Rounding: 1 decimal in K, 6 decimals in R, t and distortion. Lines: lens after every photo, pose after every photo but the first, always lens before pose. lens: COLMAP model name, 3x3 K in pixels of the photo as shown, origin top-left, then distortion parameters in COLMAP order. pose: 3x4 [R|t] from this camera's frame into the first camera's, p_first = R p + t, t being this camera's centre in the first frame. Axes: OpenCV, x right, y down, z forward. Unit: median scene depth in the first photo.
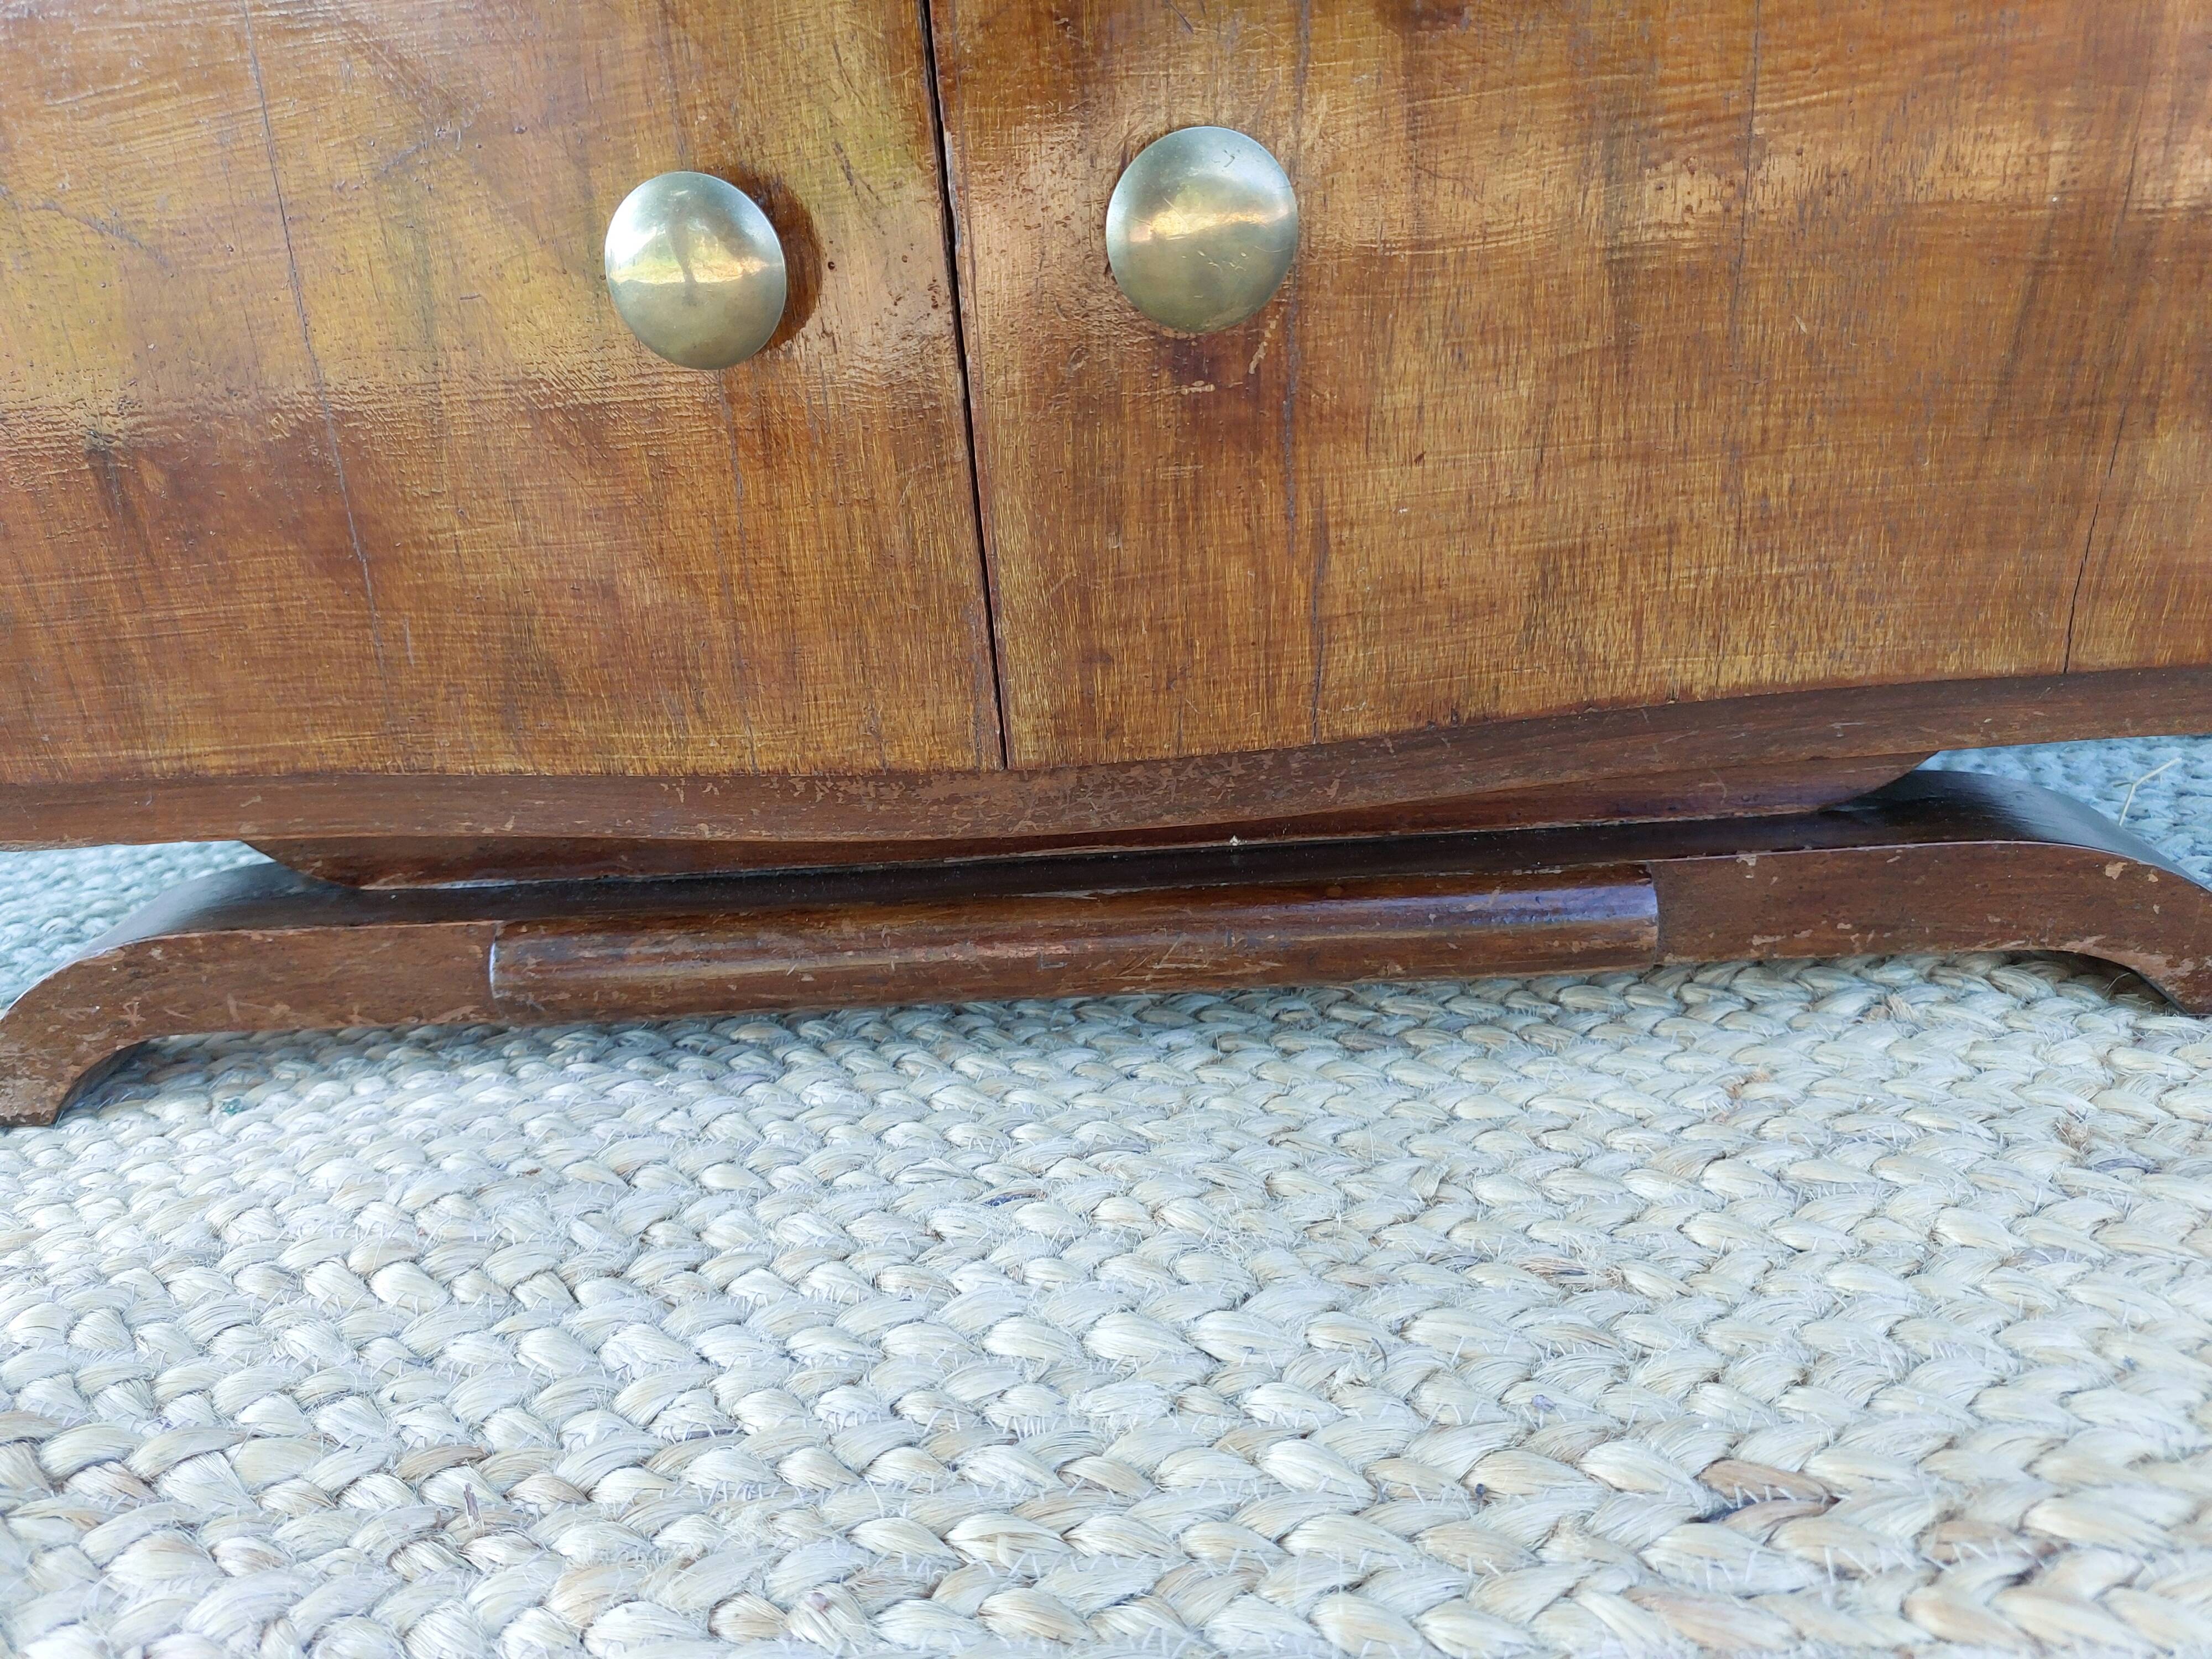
lens RADIAL K [[1641.8, 0, 1078.2], [0, 1641.8, 847.9], [0, 0, 1]] dist [0.042452, -0.066987]
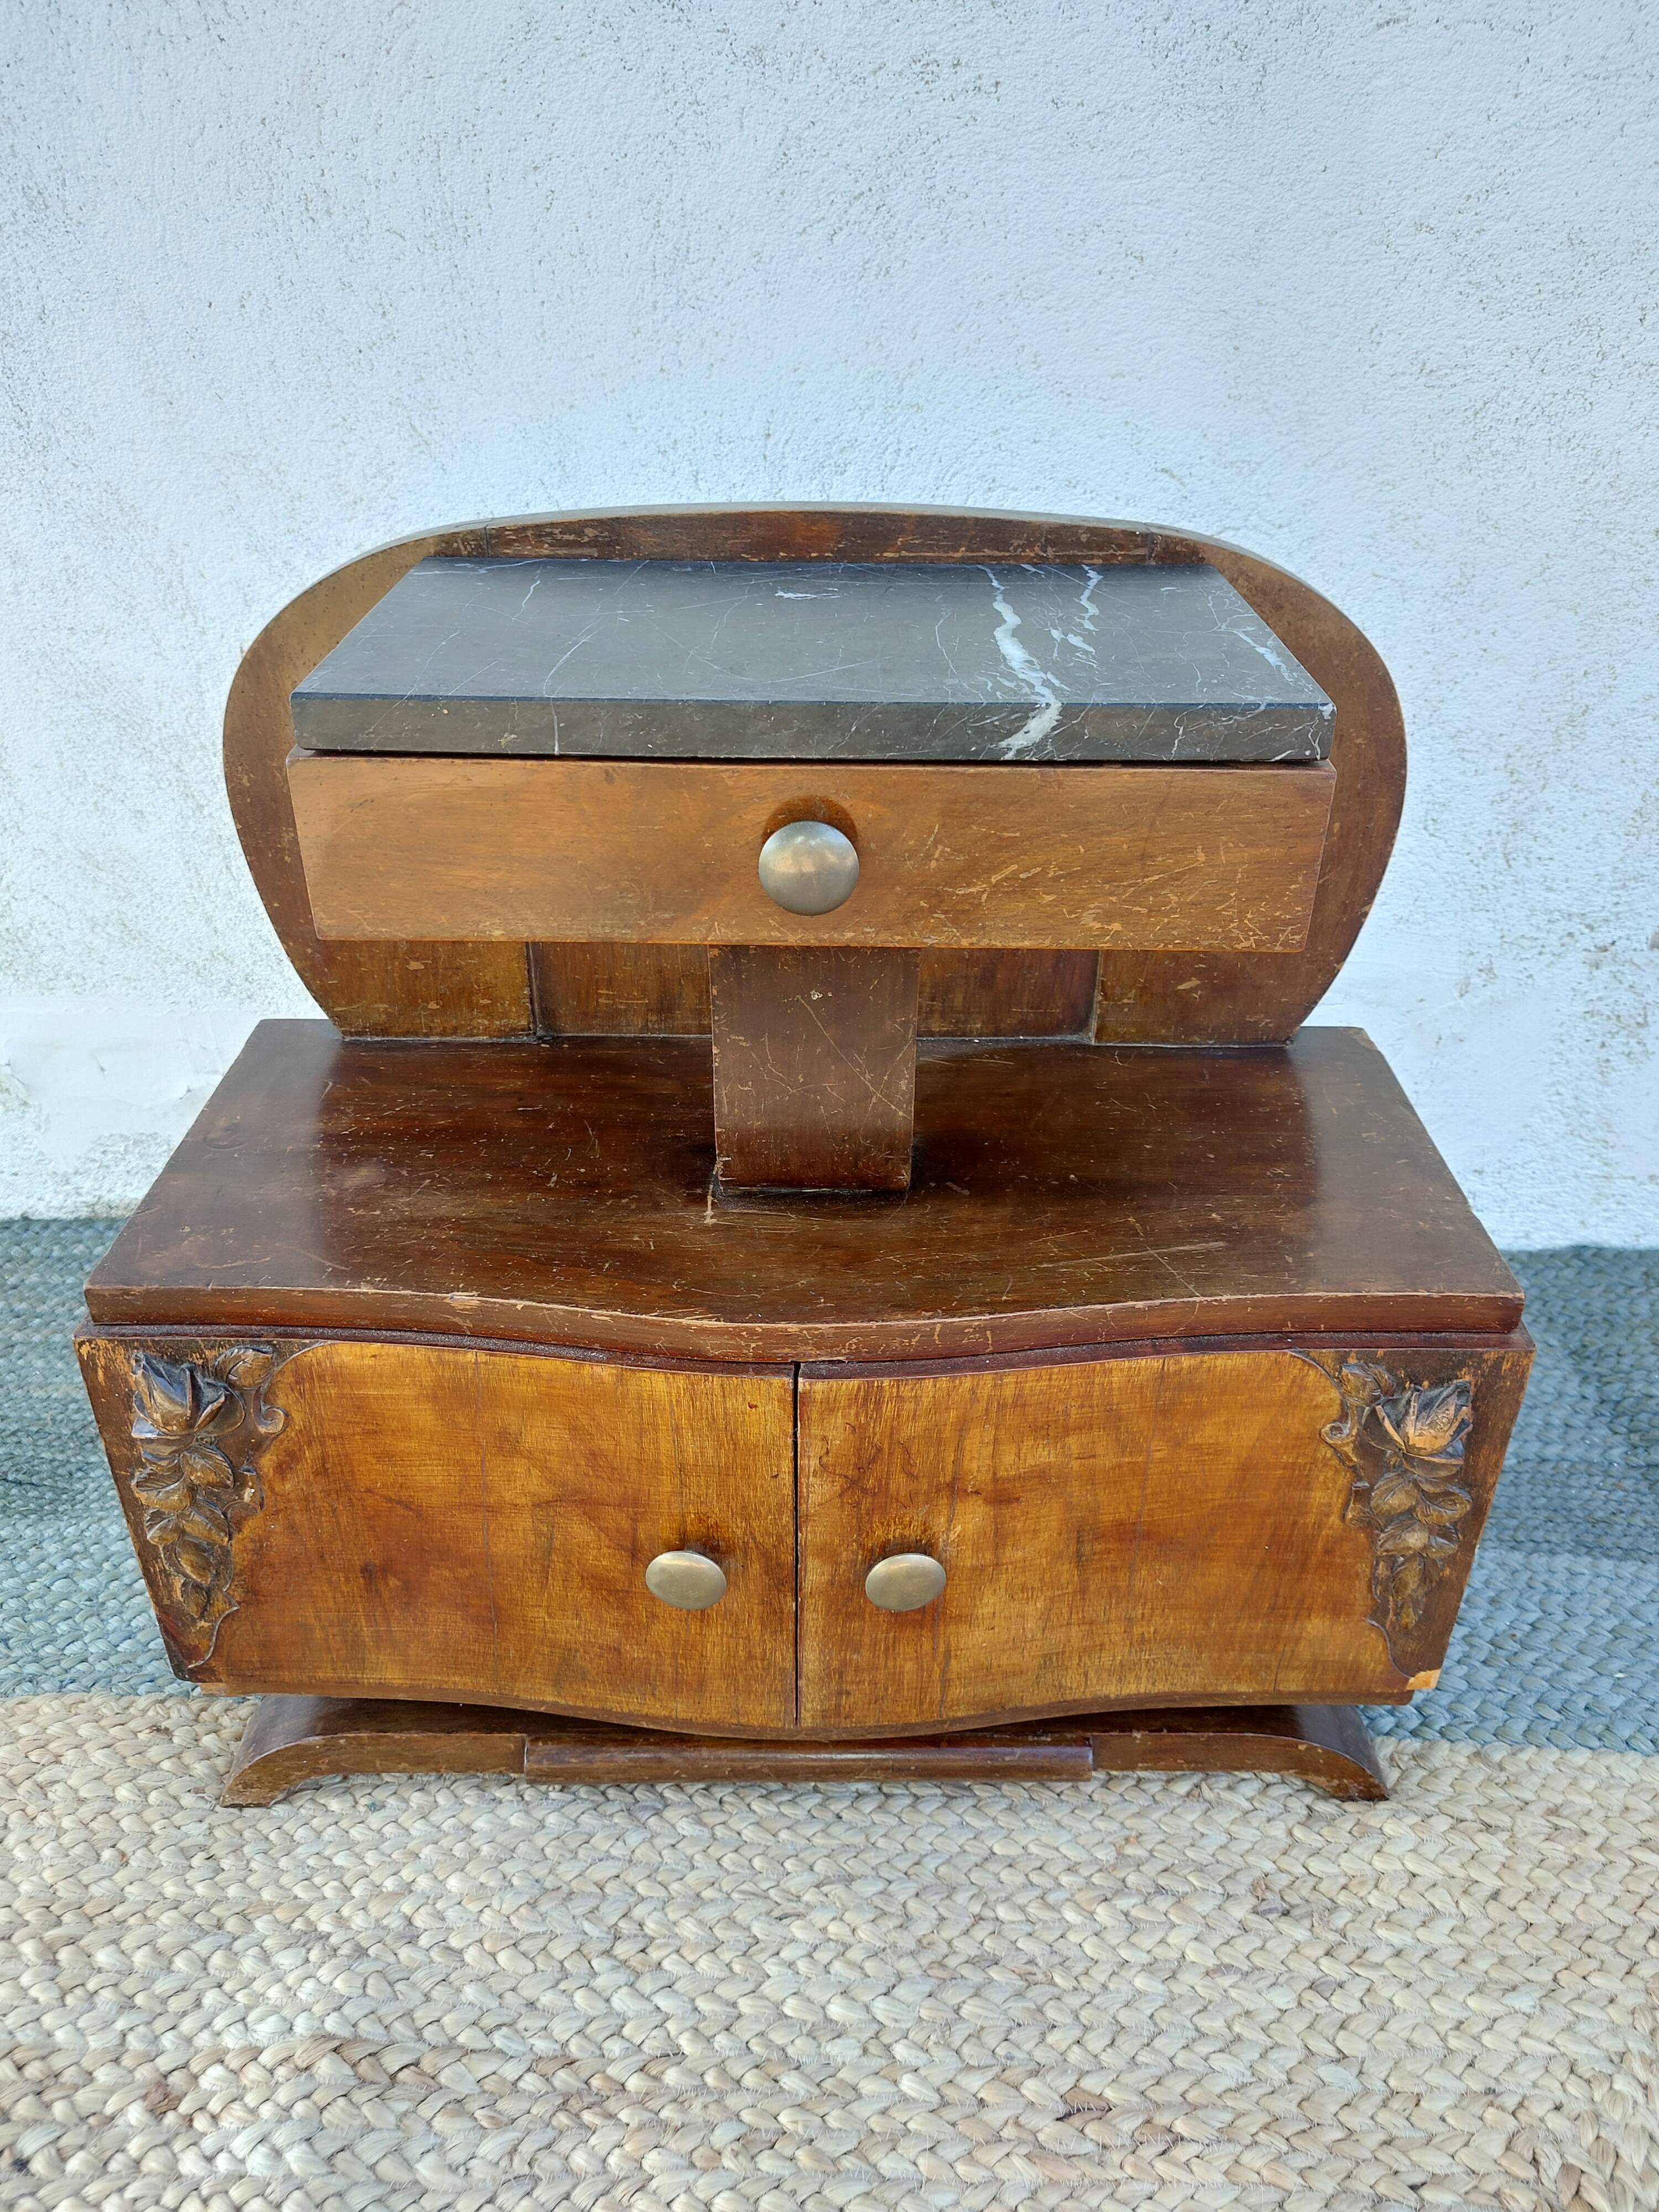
lens RADIAL K [[1660.8, 0, 855.9], [0, 1660.8, 1089.8], [0, 0, 1]] dist [0.038931, -0.053756]
pose [[0.993548, 0.050723, 0.101440, -0.240600], [-0.061765, 0.992137, 0.108857, -1.166296], [-0.095120, -0.114420, 0.988868, -1.122195]]
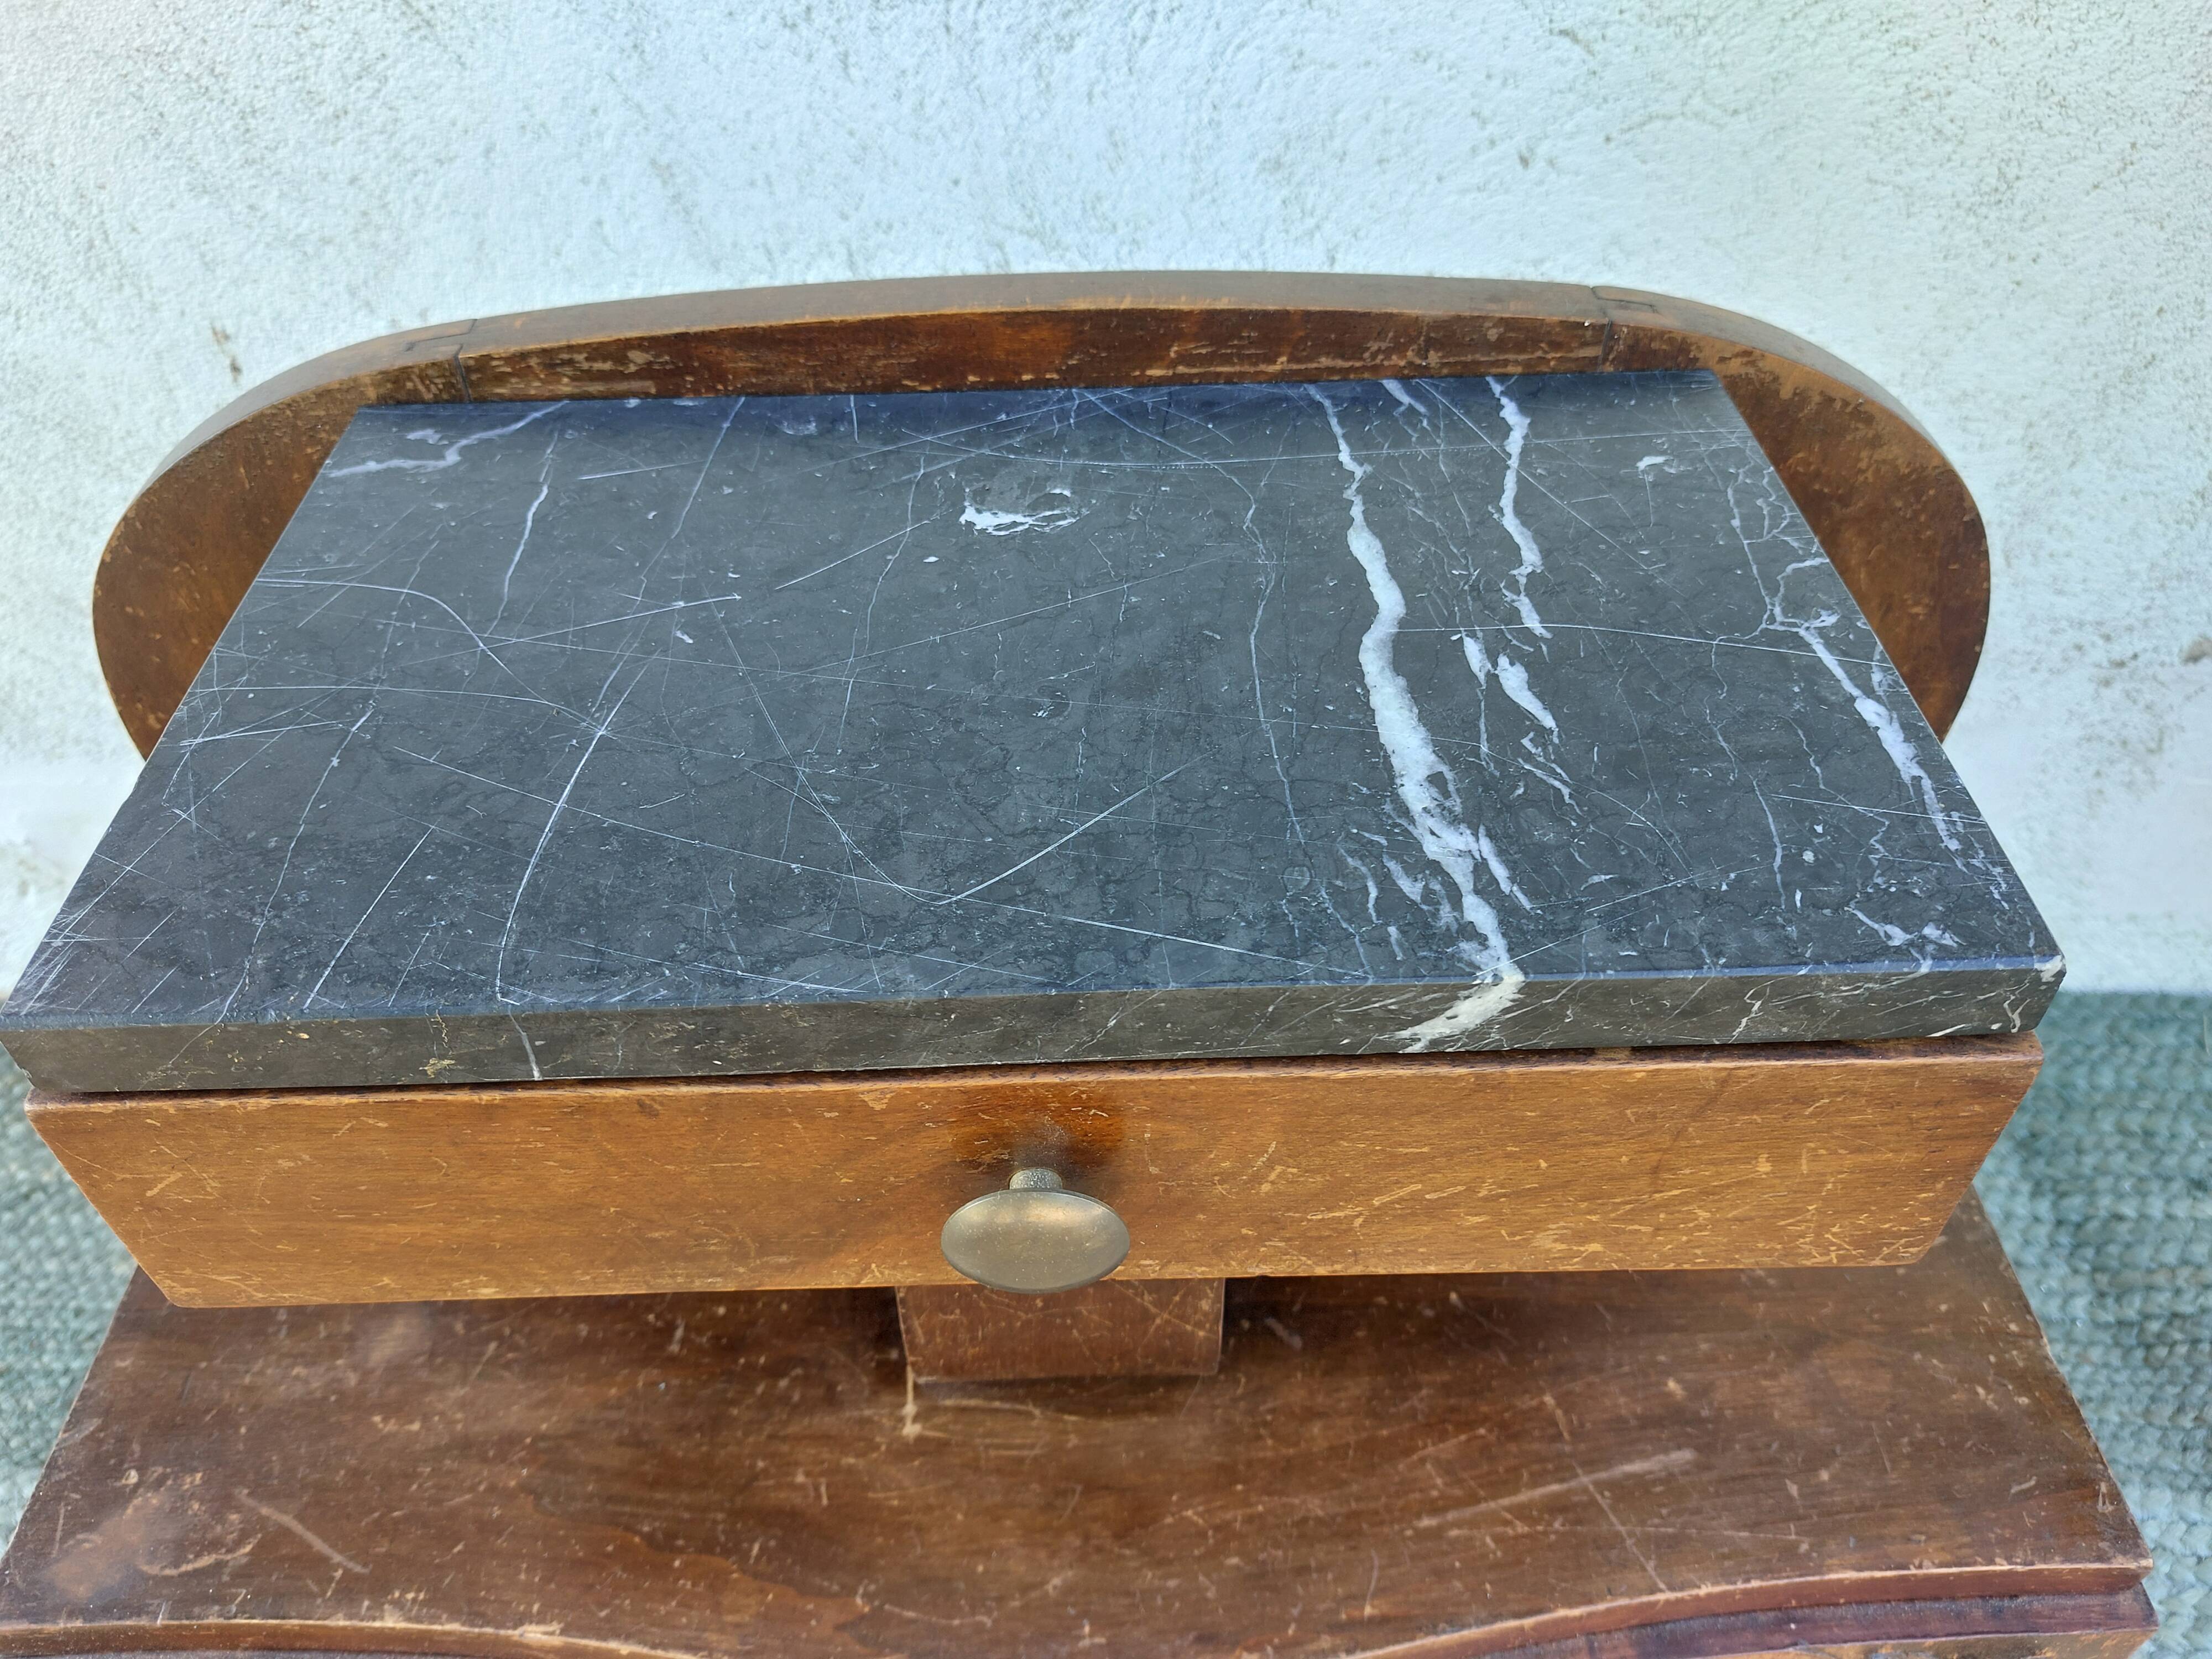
lens RADIAL K [[1670.7, 0, 1099.1], [0, 1670.7, 826.6], [0, 0, 1]] dist [0.022208, -0.035146]
pose [[0.994997, -0.005406, 0.099762, -0.183809], [-0.028142, 0.942938, 0.331776, -1.716552], [-0.095864, -0.332924, 0.938068, -0.203539]]
